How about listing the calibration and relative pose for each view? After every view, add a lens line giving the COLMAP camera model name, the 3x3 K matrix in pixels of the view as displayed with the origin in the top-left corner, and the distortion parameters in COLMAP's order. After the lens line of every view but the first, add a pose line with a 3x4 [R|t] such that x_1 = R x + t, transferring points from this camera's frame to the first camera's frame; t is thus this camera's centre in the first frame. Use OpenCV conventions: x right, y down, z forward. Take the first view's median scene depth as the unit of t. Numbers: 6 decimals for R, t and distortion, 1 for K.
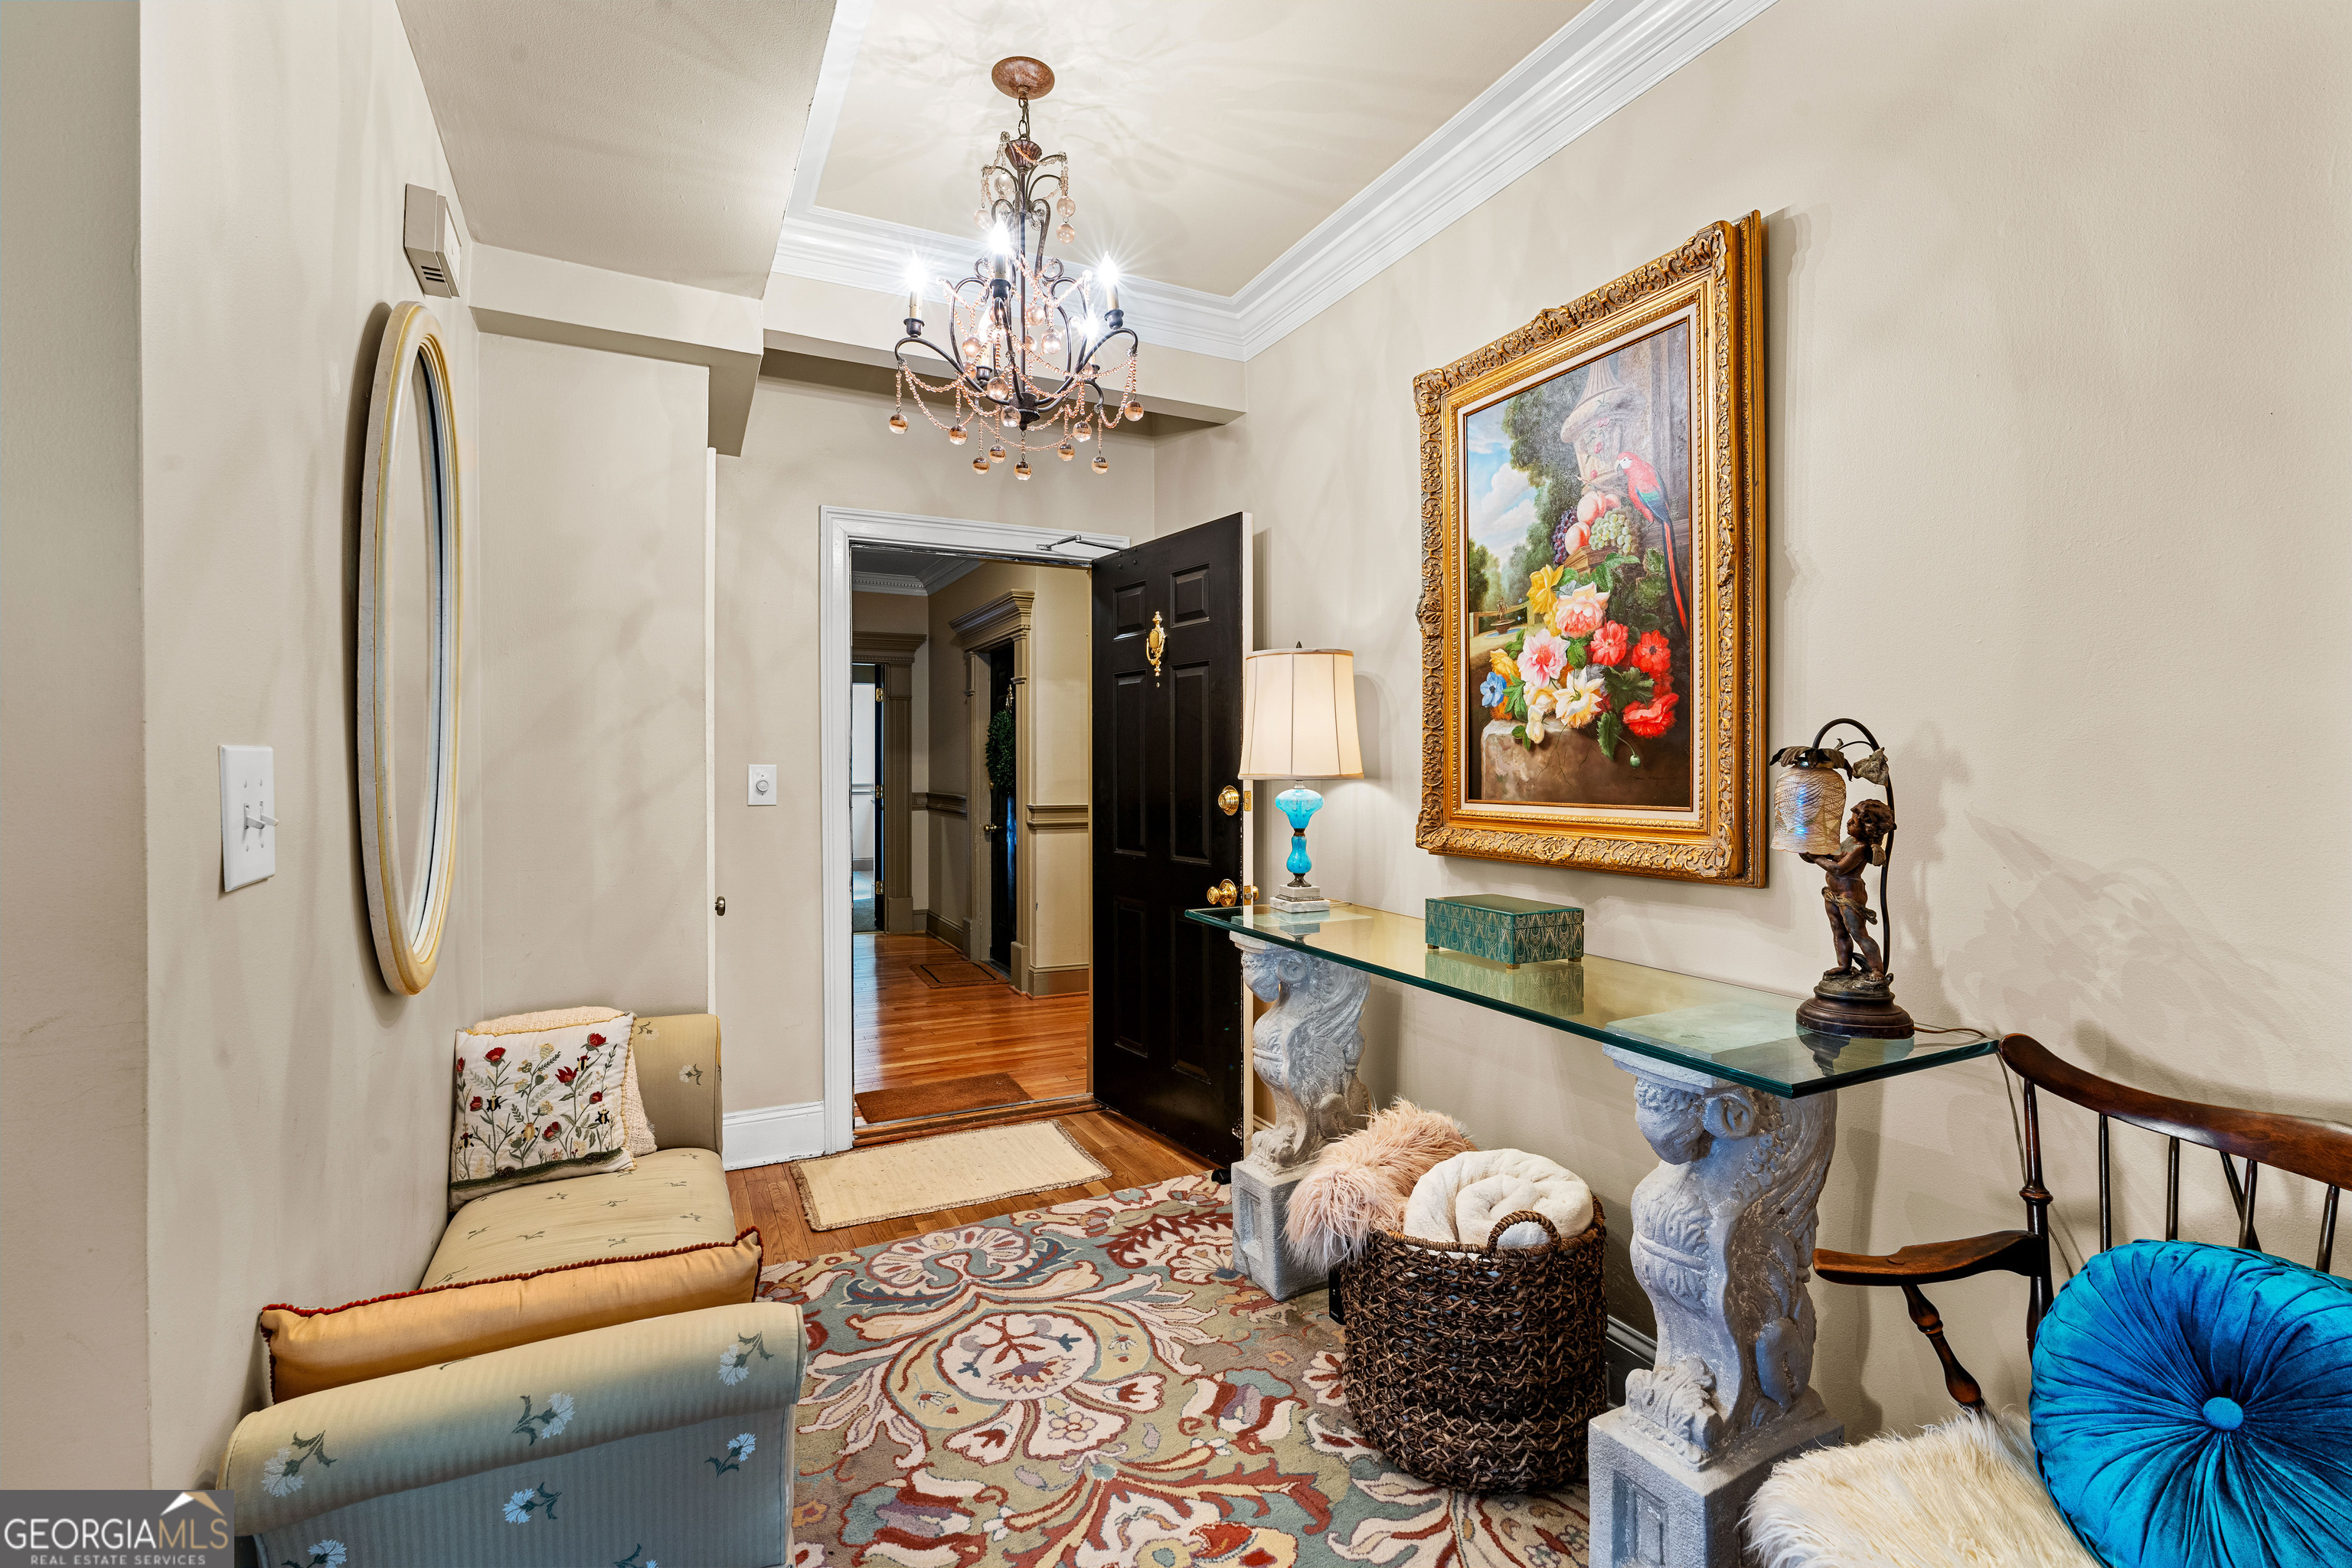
lens RADIAL K [[1053.0, 0, 1177.5], [0, 1053.0, 767.4], [0, 0, 1]] dist [-0.010108, 0.004062]
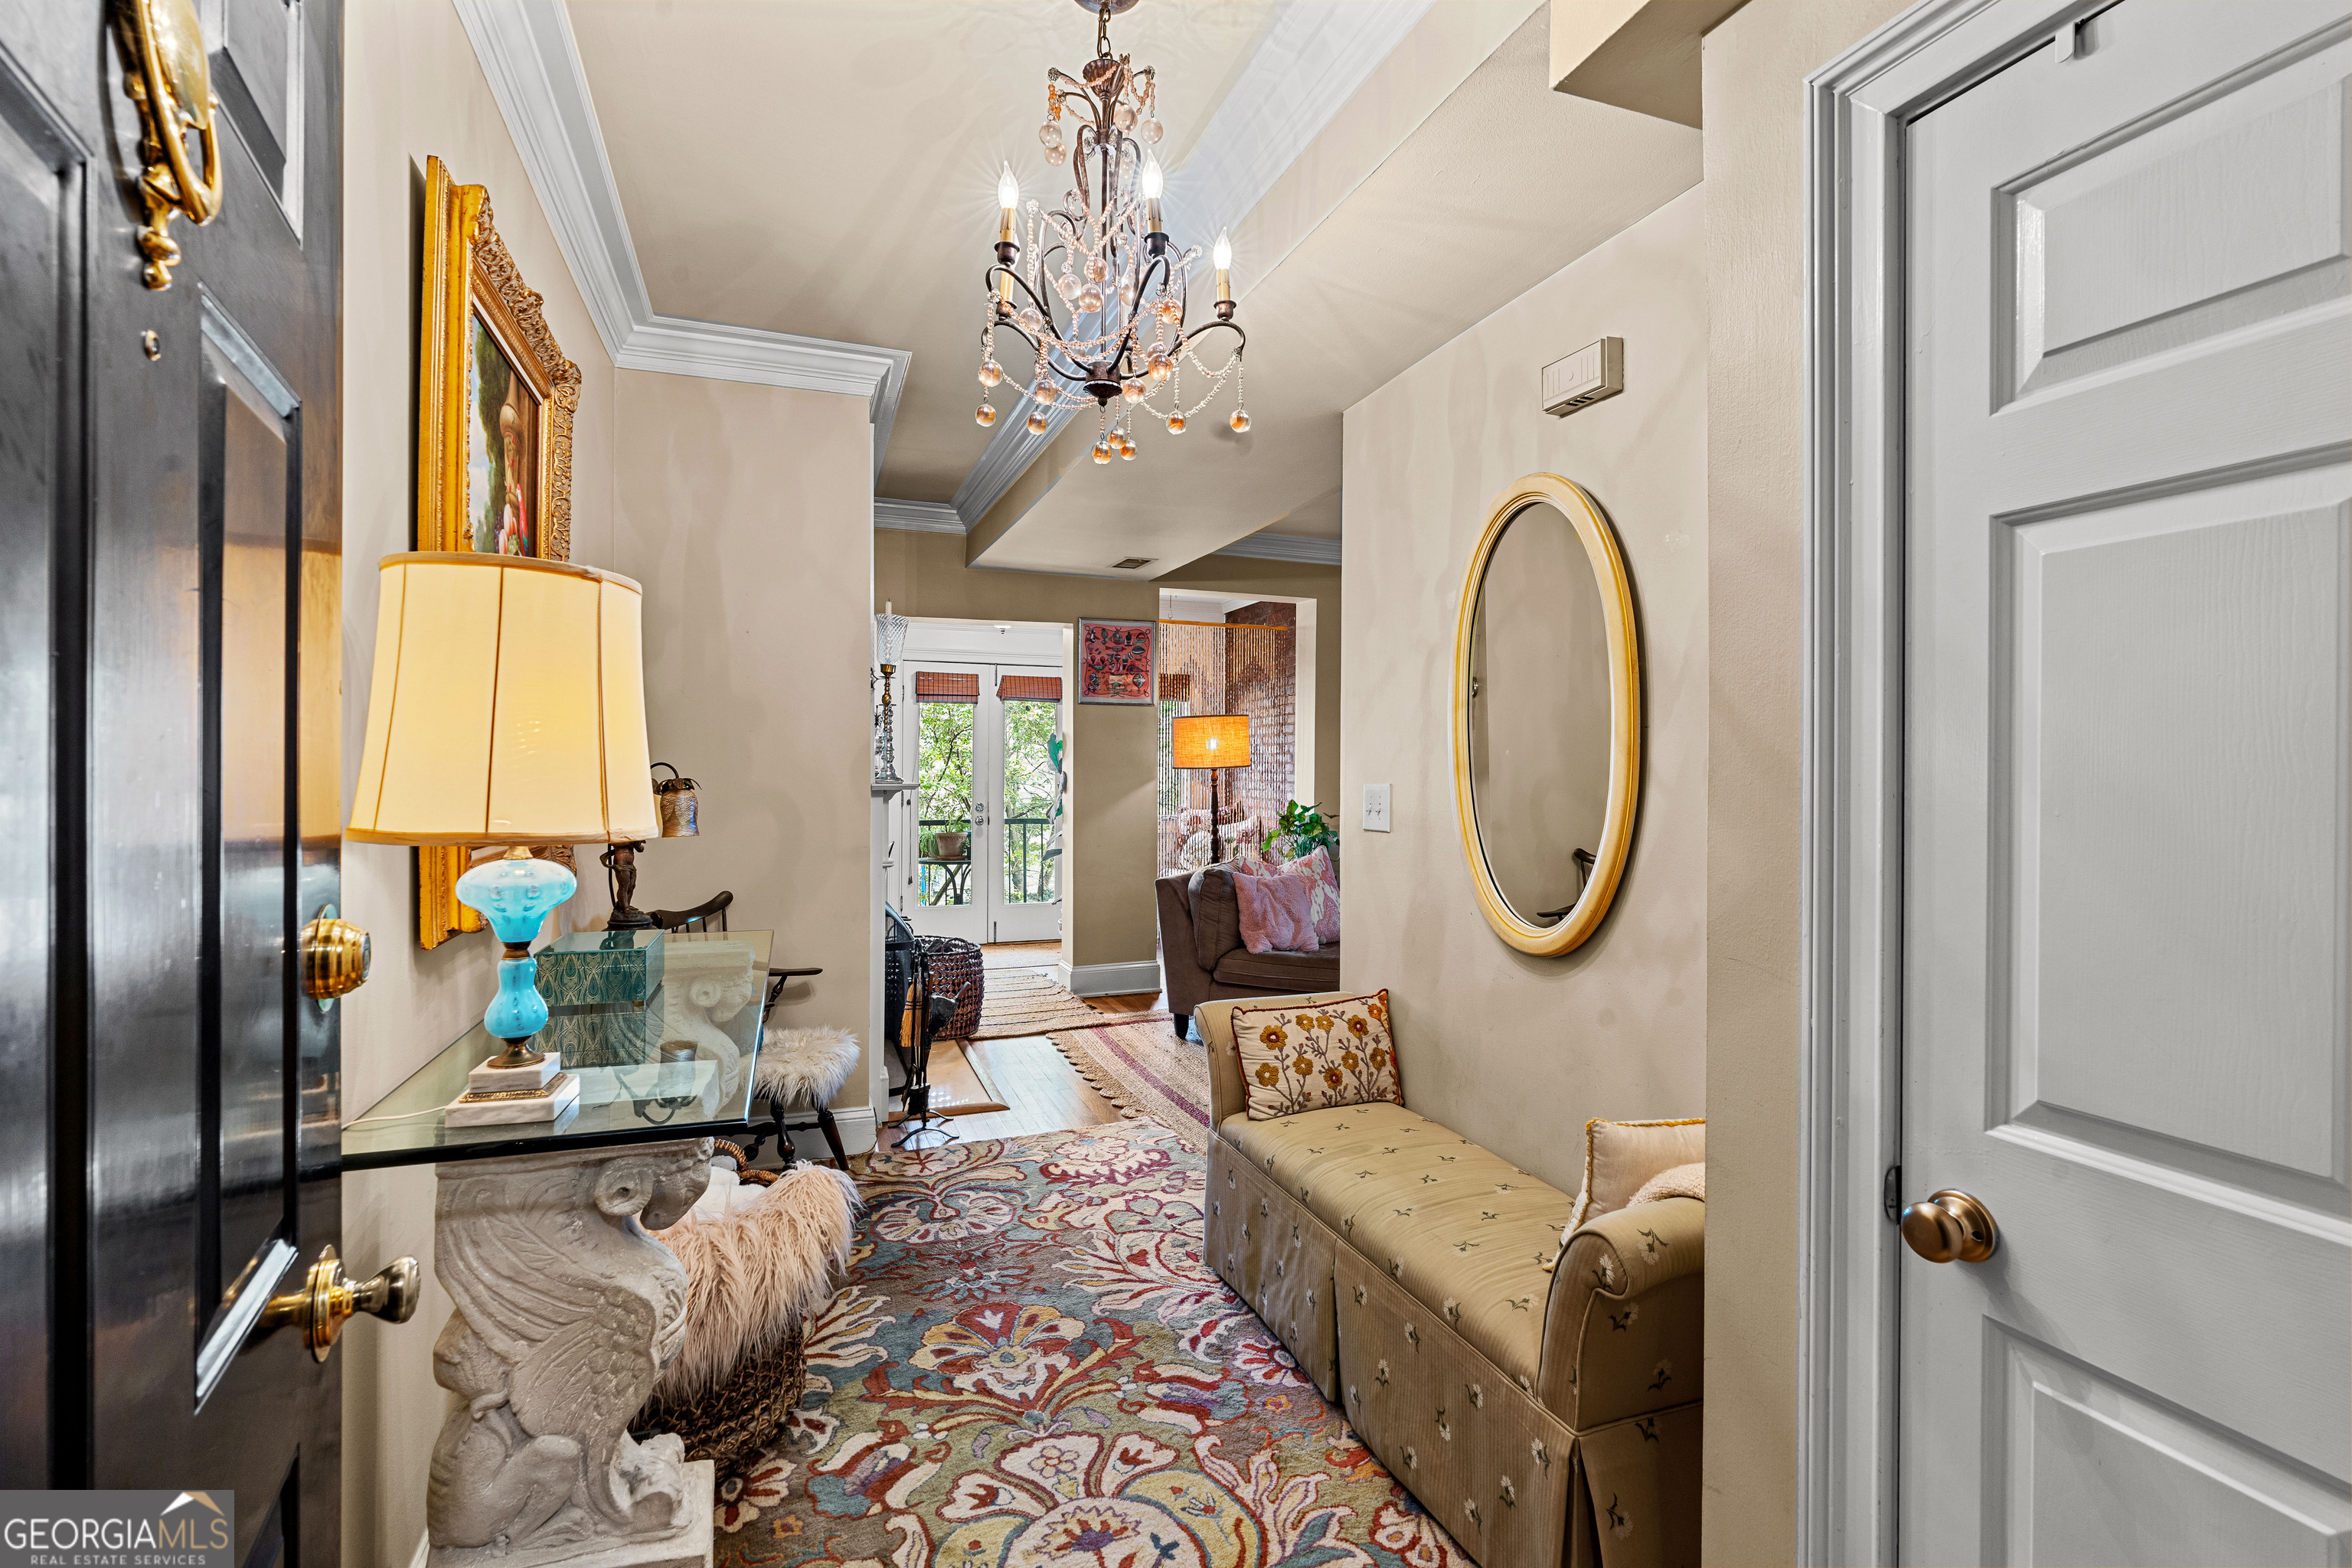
lens RADIAL K [[1053.0, 0, 1177.6], [0, 1053.0, 775.1], [0, 0, 1]] dist [-0.010108, 0.004062]
pose [[-0.994787, -0.004807, 0.101861, -0.319923], [-0.003979, 0.999957, 0.008330, -0.032675], [-0.101897, 0.007881, -0.994764, 2.002510]]
